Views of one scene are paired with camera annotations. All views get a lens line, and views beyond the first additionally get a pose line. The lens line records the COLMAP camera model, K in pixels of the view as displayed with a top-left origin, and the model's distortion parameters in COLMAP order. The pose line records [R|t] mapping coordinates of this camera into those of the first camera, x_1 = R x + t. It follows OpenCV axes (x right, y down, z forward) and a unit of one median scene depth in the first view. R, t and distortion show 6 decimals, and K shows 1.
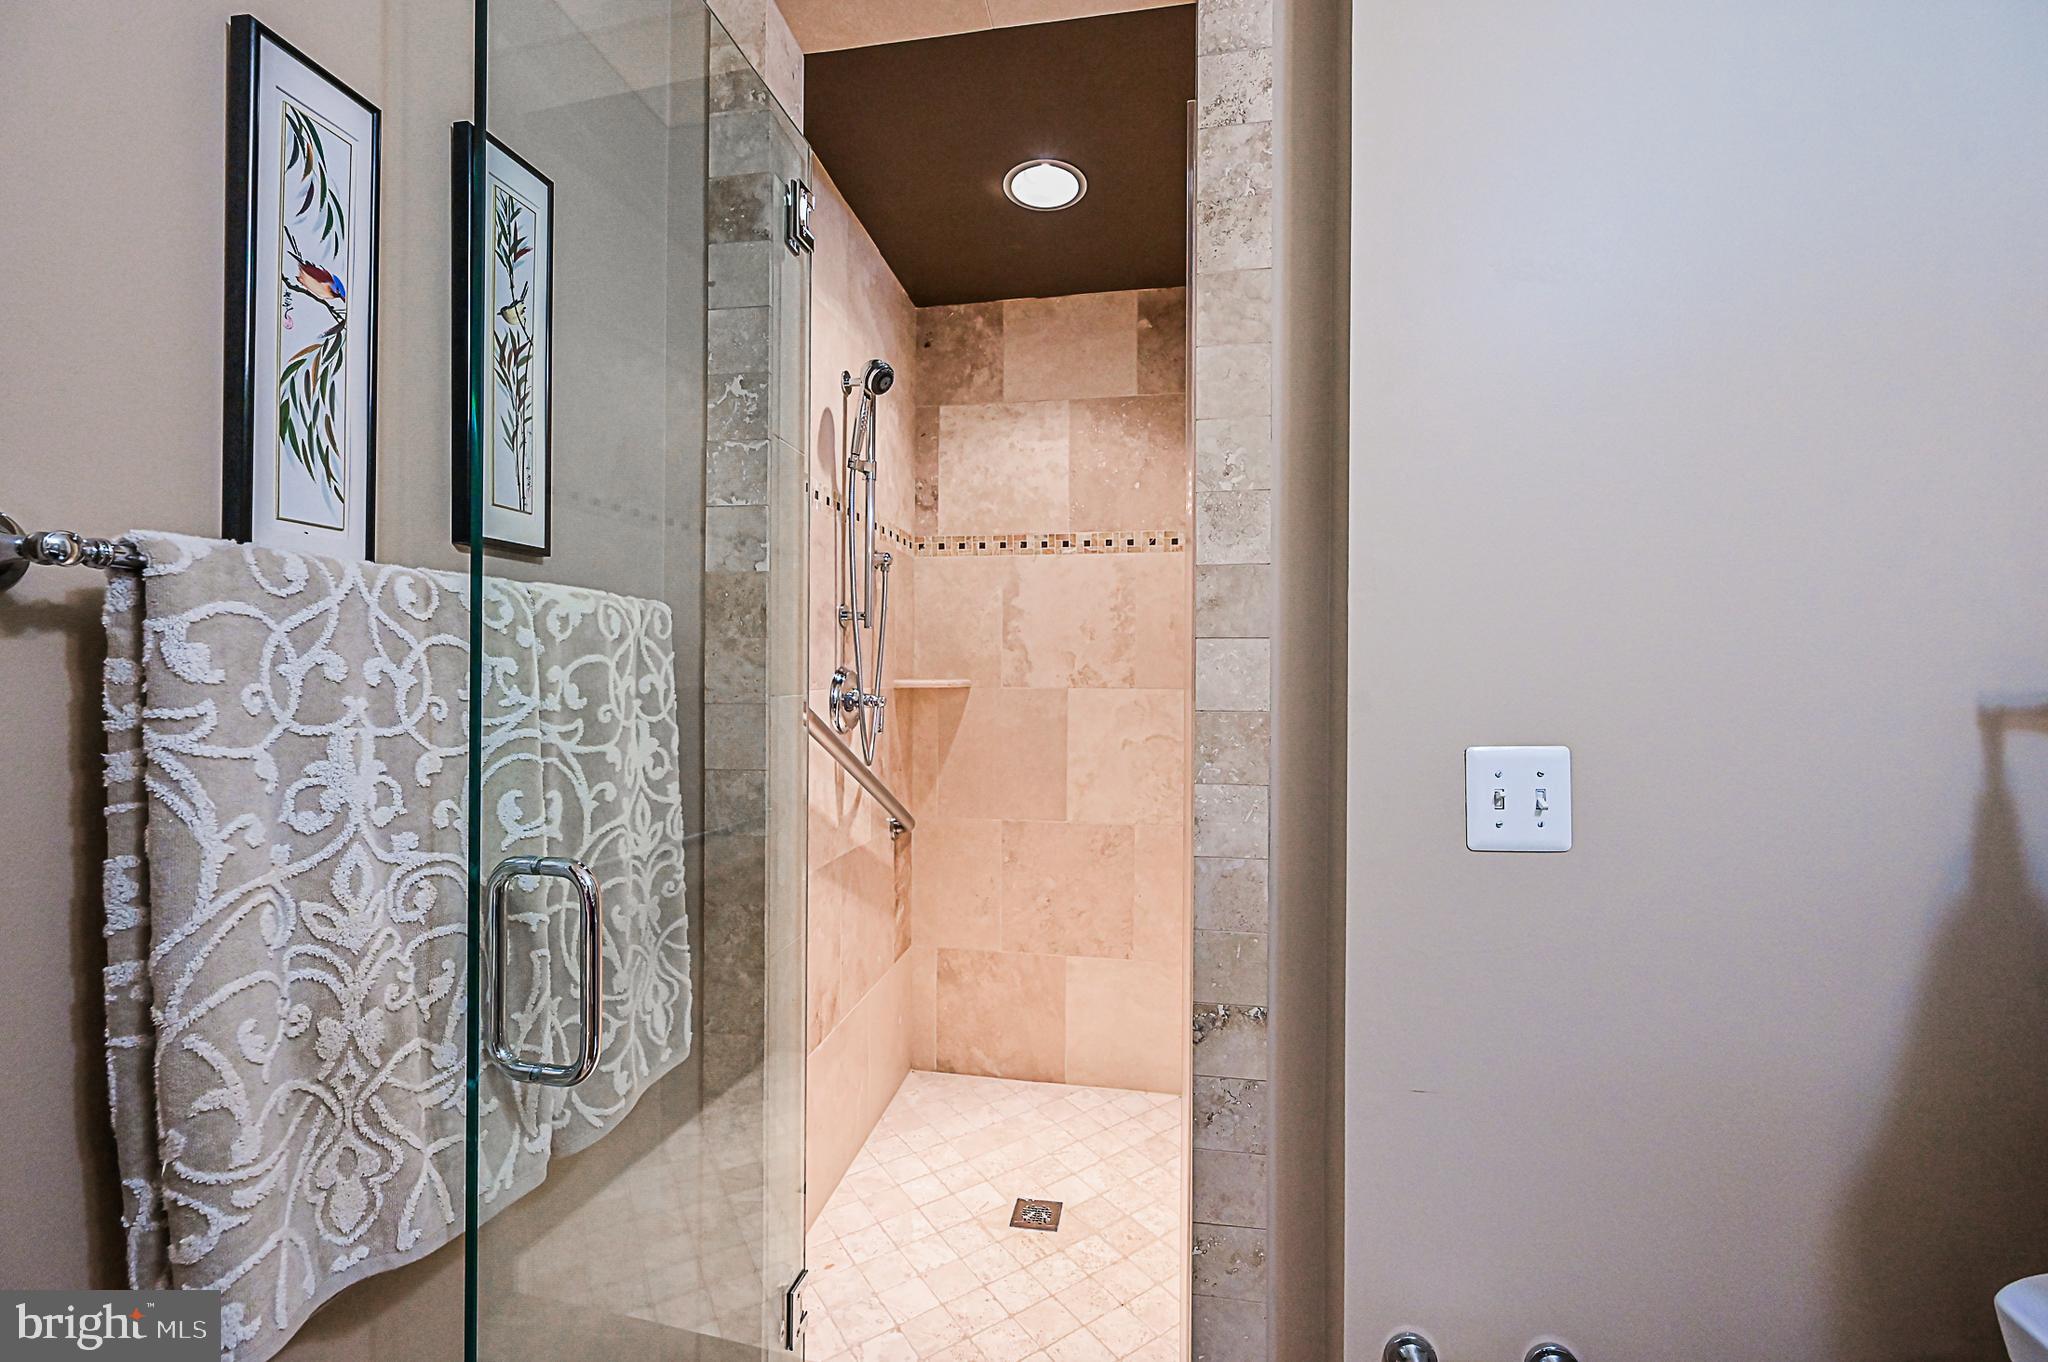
lens RADIAL K [[836.7, 0, 1006.4], [0, 836.7, 676.8], [0, 0, 1]] dist [-0.003174, 0.000193]
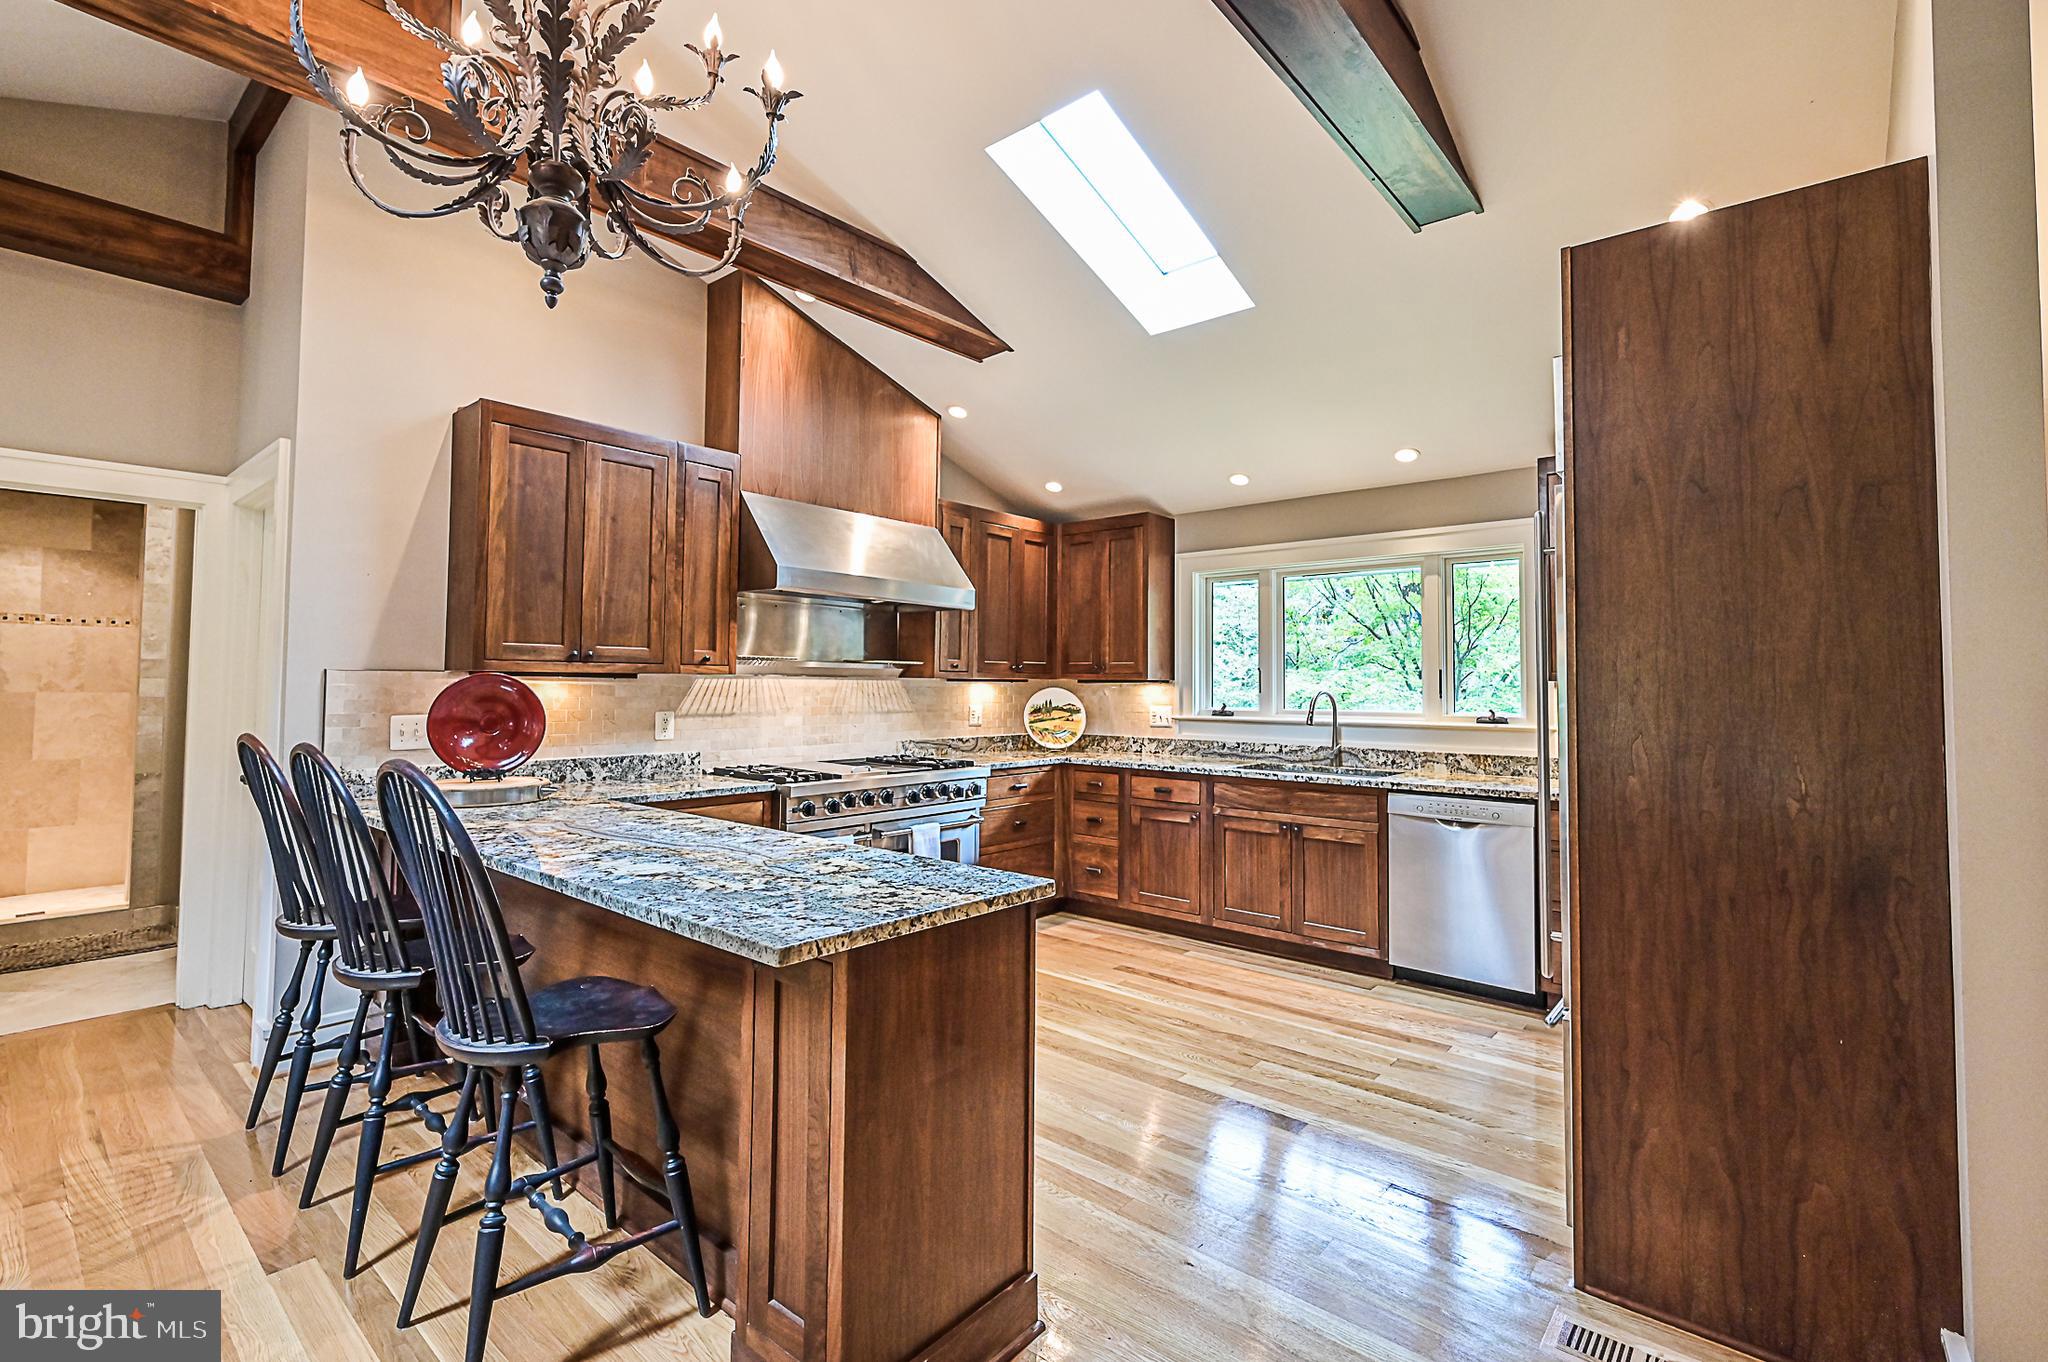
lens RADIAL K [[909.8, 0, 1019.1], [0, 909.8, 649.1], [0, 0, 1]] dist [0.002345, -0.000226]
pose [[0.507109, 0.032451, 0.861271, -0.609143], [-0.003968, 0.999368, -0.035318, -0.021792], [-0.861873, 0.014492, 0.506917, -2.101171]]
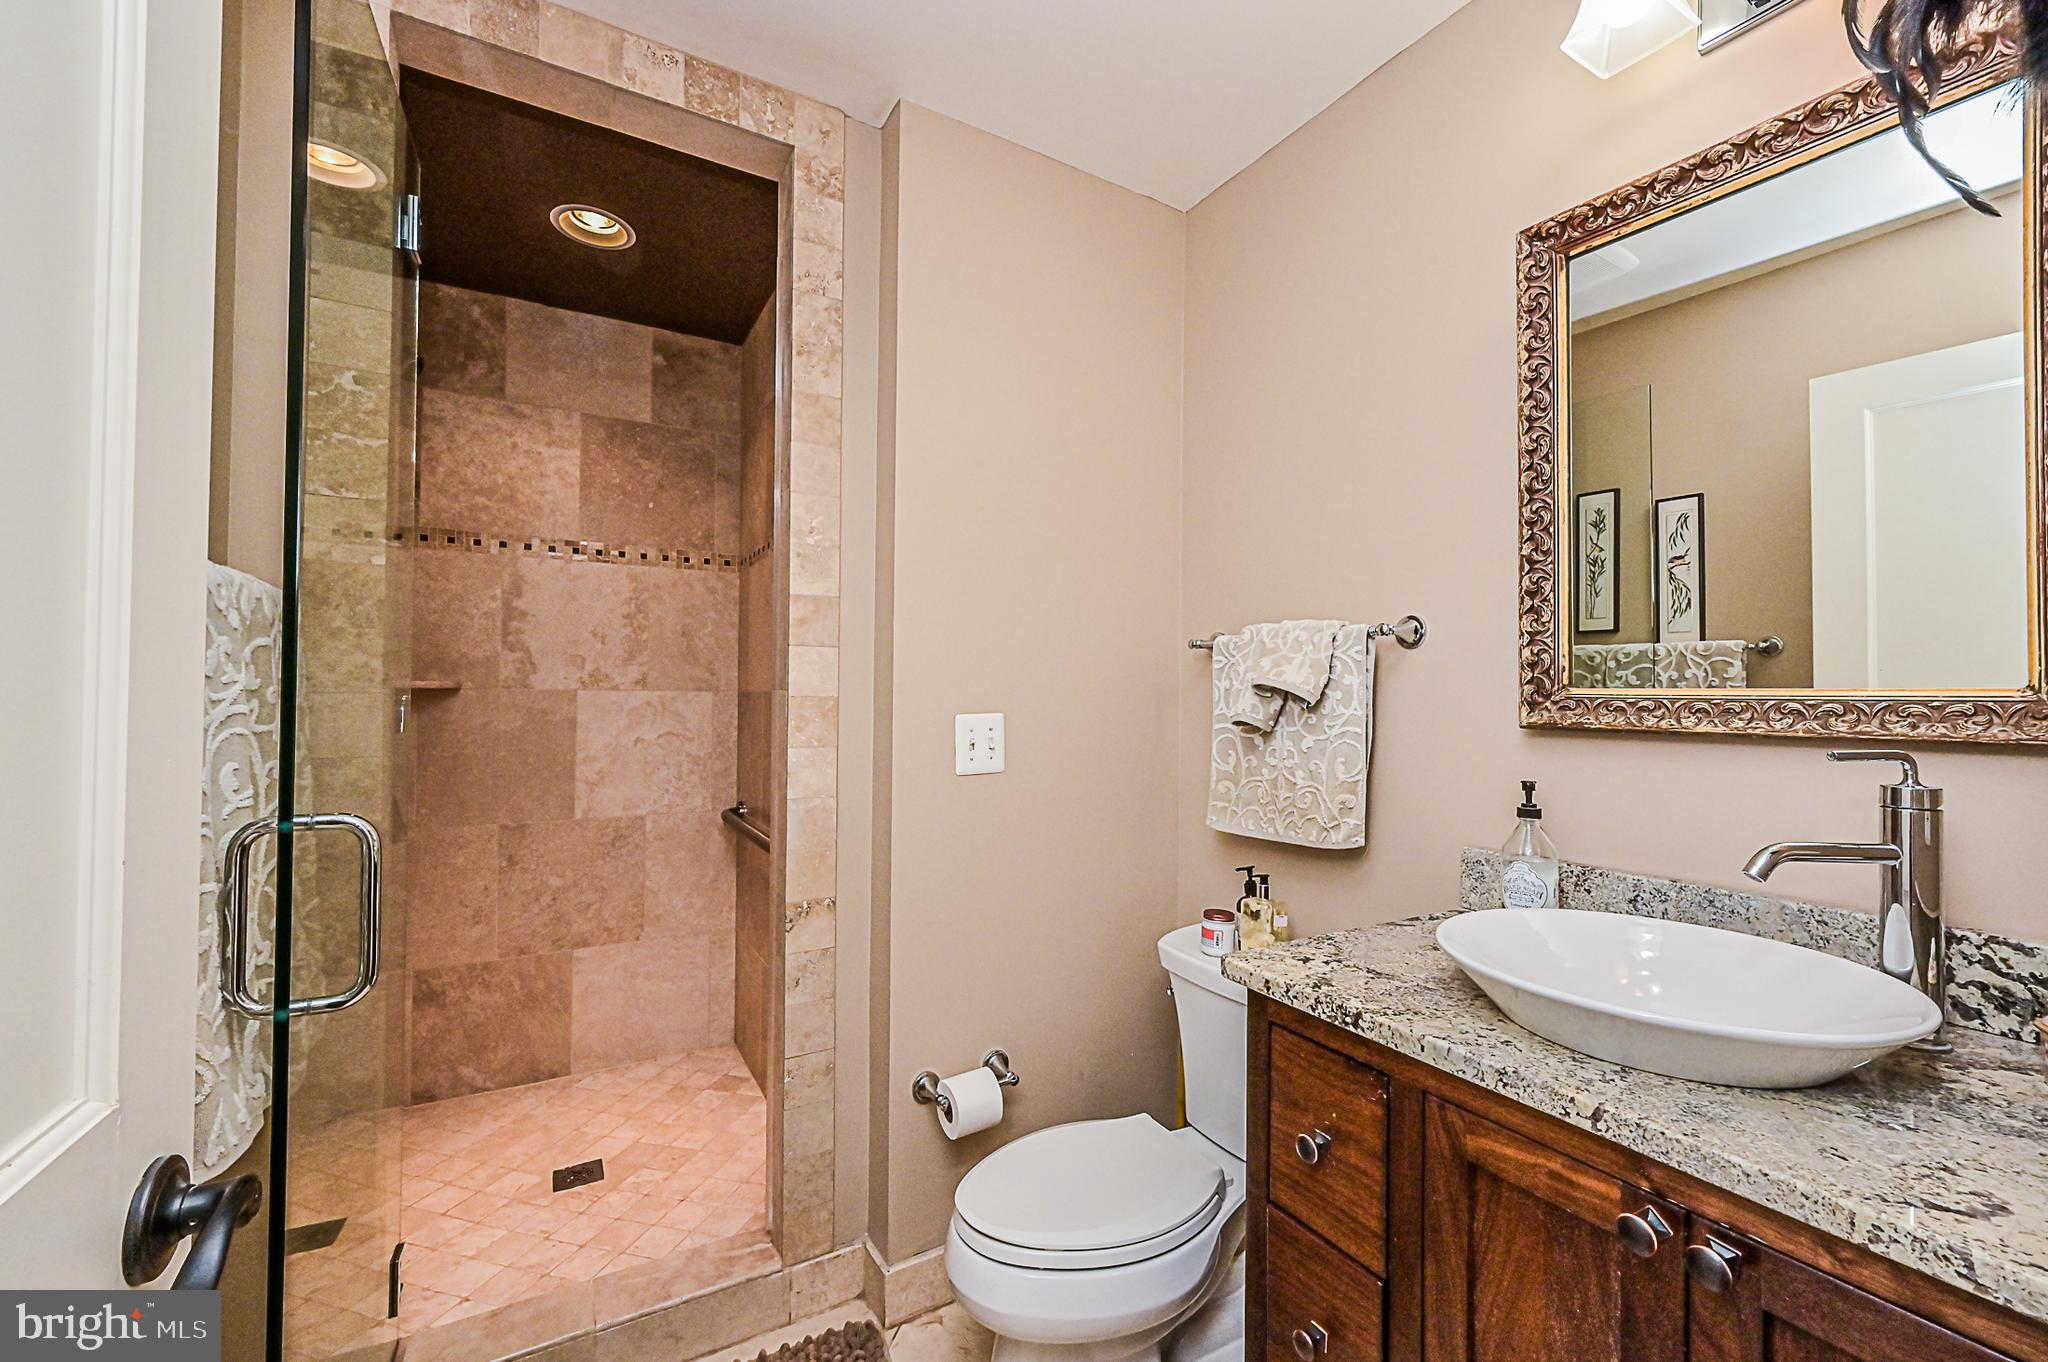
lens RADIAL K [[836.7, 0, 1048.9], [0, 836.7, 682.0], [0, 0, 1]] dist [-0.003174, 0.000193]
pose [[0.747807, 0.011048, 0.663824, -0.177301], [-0.003137, 0.999909, -0.013107, 0.015426], [-0.663908, 0.007719, 0.747774, -0.162155]]
